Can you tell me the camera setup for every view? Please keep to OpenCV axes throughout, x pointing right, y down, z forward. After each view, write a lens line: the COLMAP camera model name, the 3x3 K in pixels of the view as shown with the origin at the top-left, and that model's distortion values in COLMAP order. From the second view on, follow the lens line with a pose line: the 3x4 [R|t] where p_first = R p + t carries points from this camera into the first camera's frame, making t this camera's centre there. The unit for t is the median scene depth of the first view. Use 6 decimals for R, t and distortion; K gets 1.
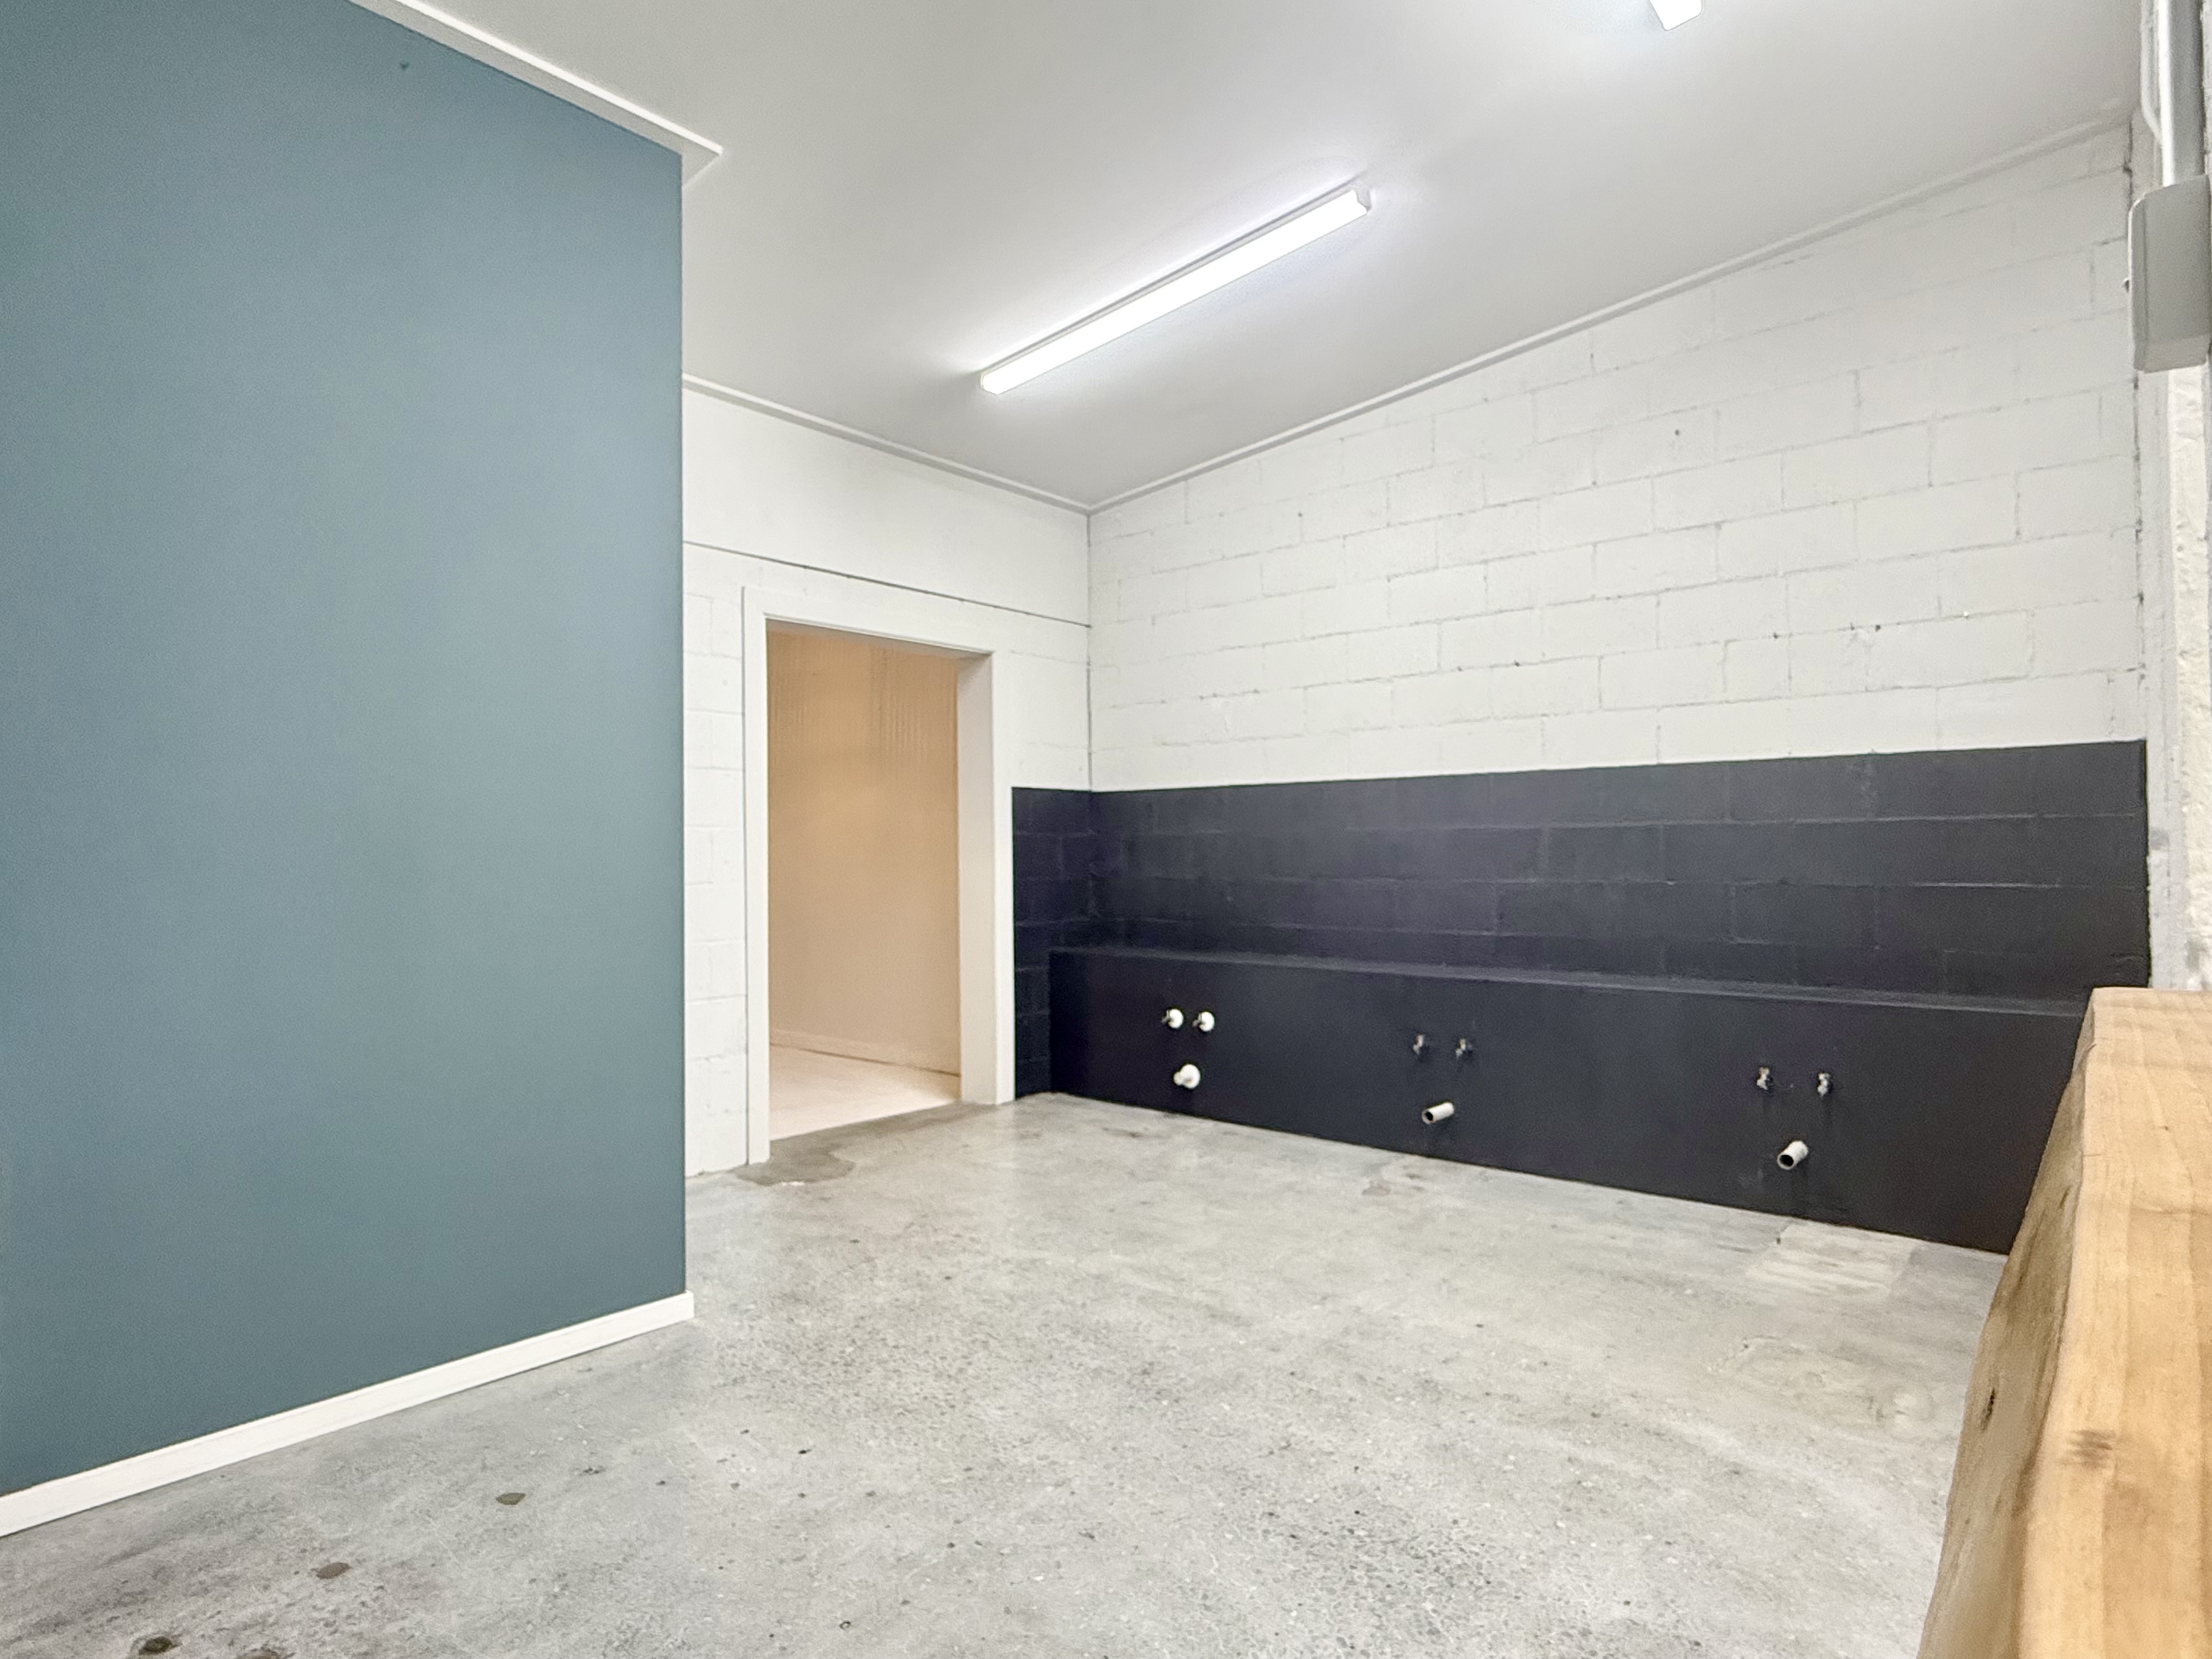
lens RADIAL K [[1226.3, 0, 1110.4], [0, 1226.3, 822.9], [0, 0, 1]] dist [-0.001923, -0.002262]
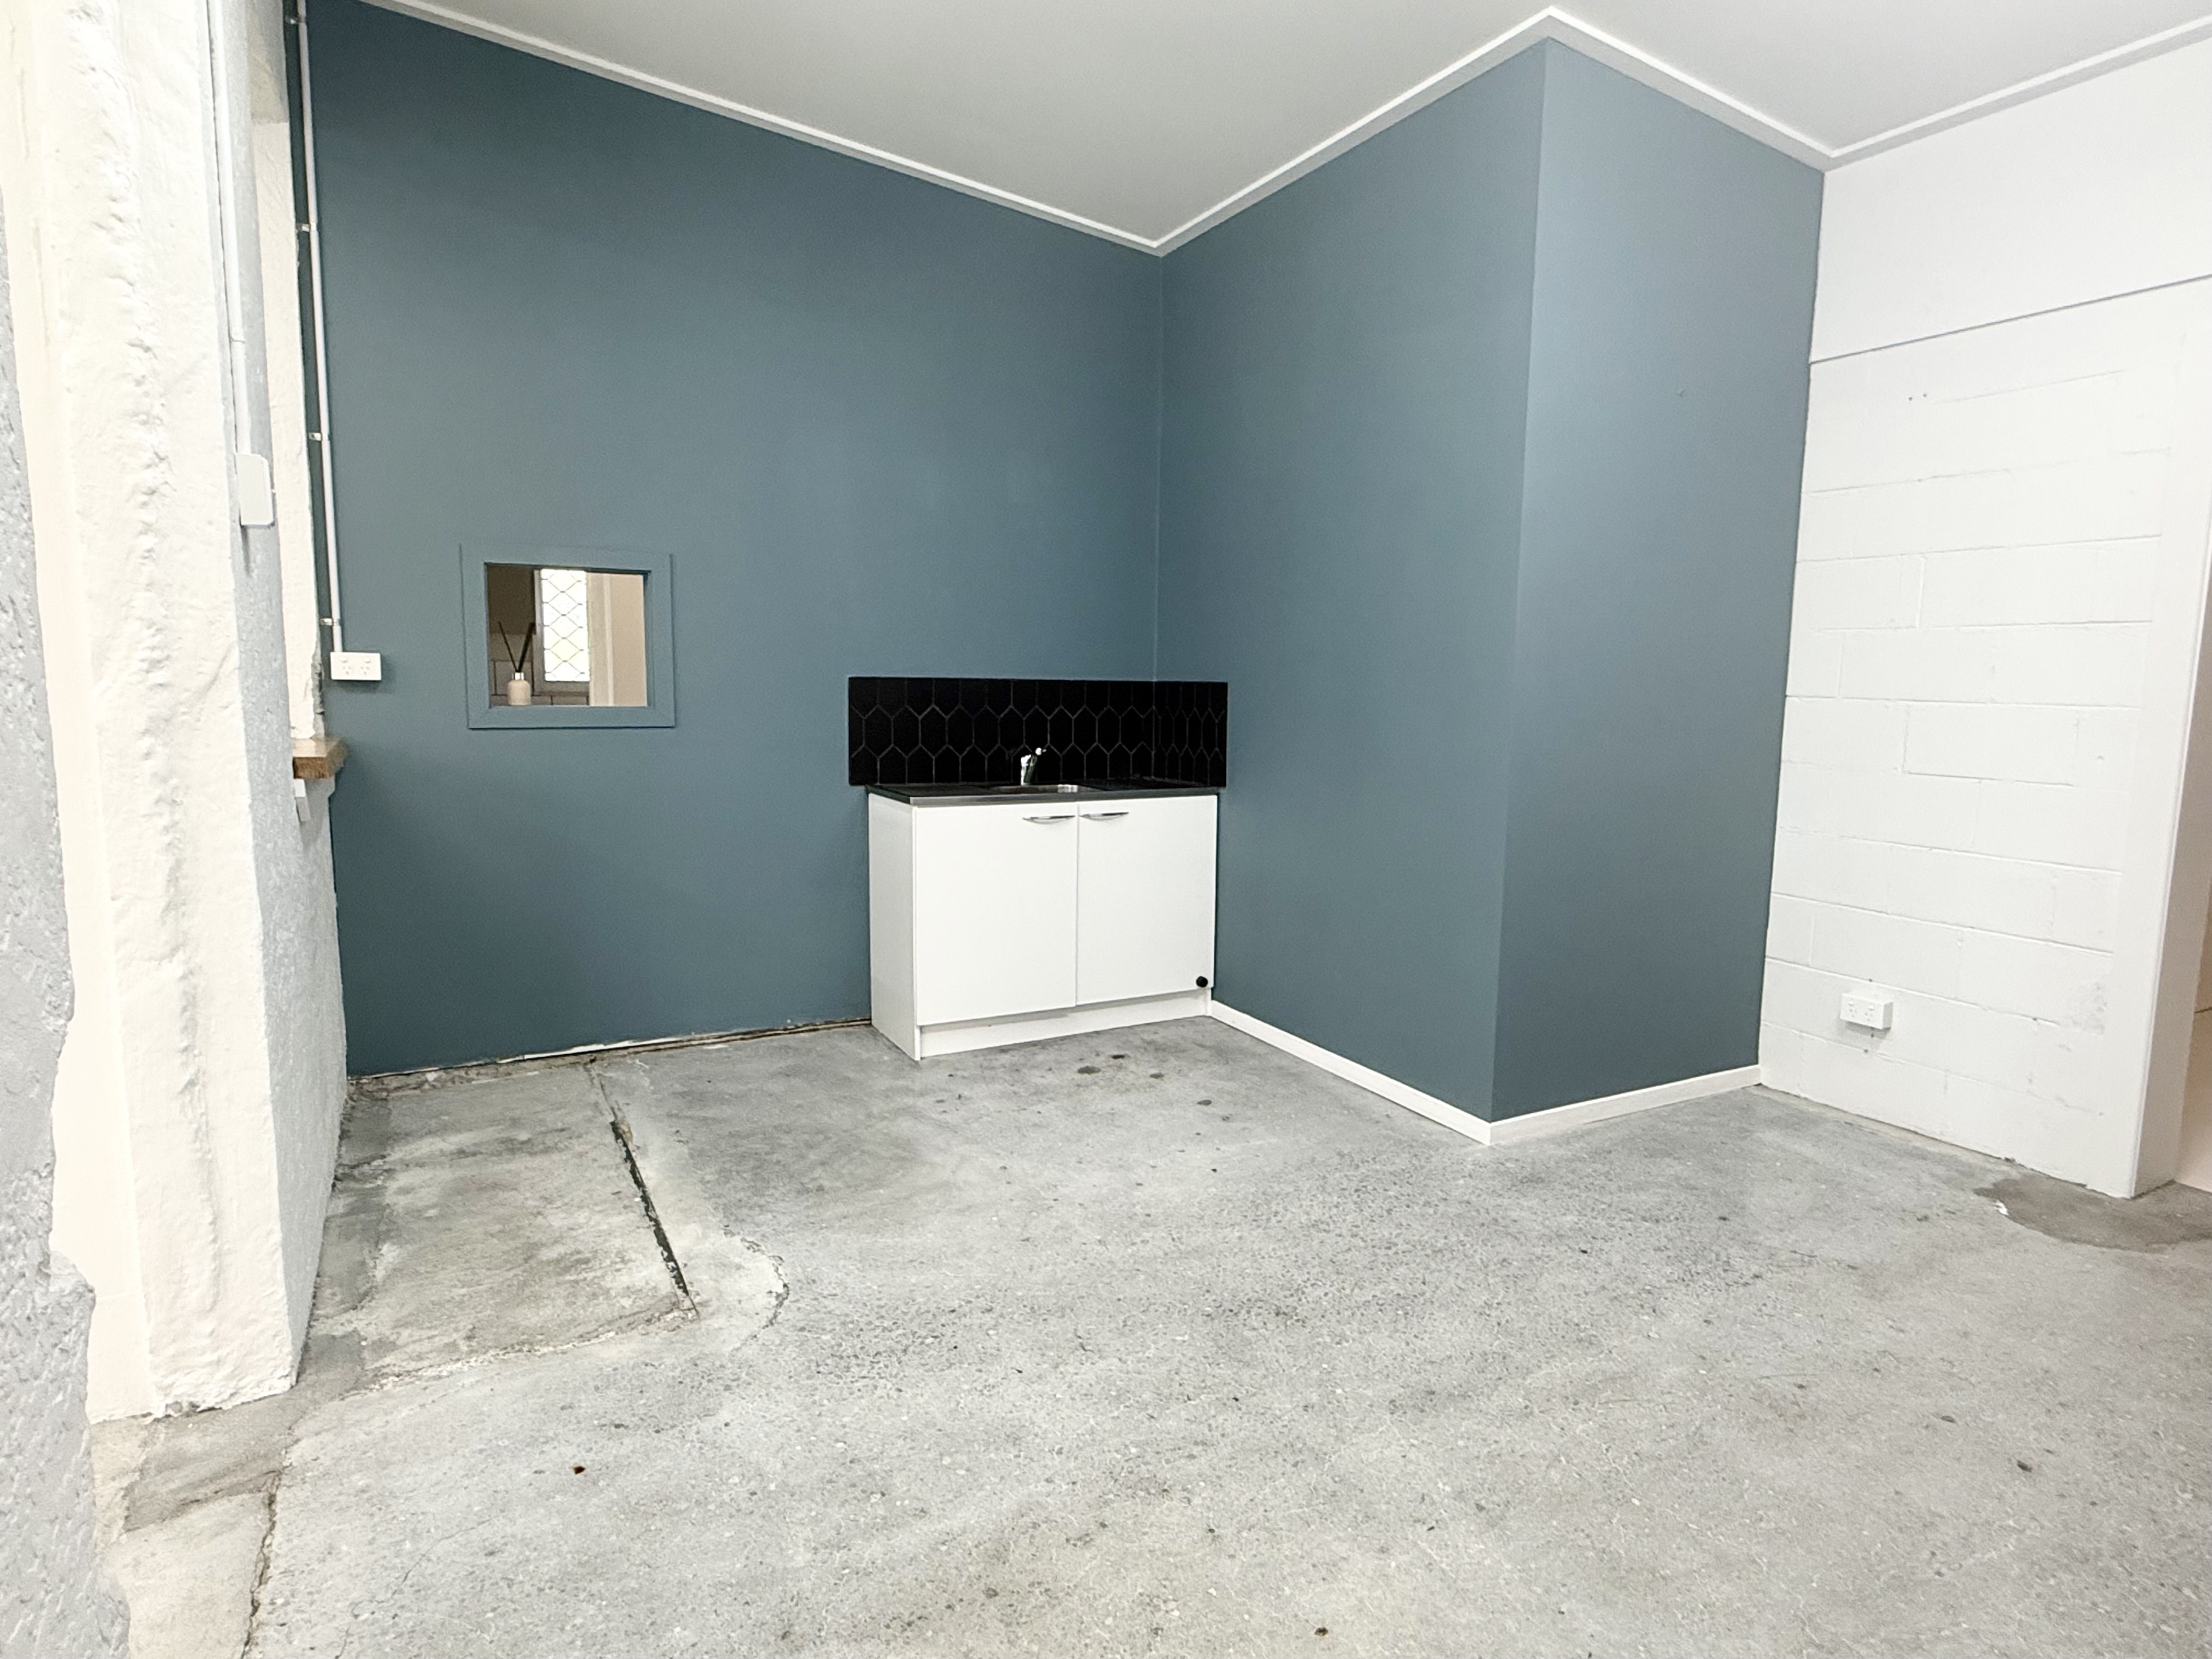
lens RADIAL K [[1226.3, 0, 1110.4], [0, 1226.3, 822.9], [0, 0, 1]] dist [-0.001923, -0.002262]
pose [[-0.357696, 0.115898, -0.926618, 0.990338], [0.011322, 0.992734, 0.119796, -0.039171], [0.933769, 0.032359, -0.356409, 1.325585]]
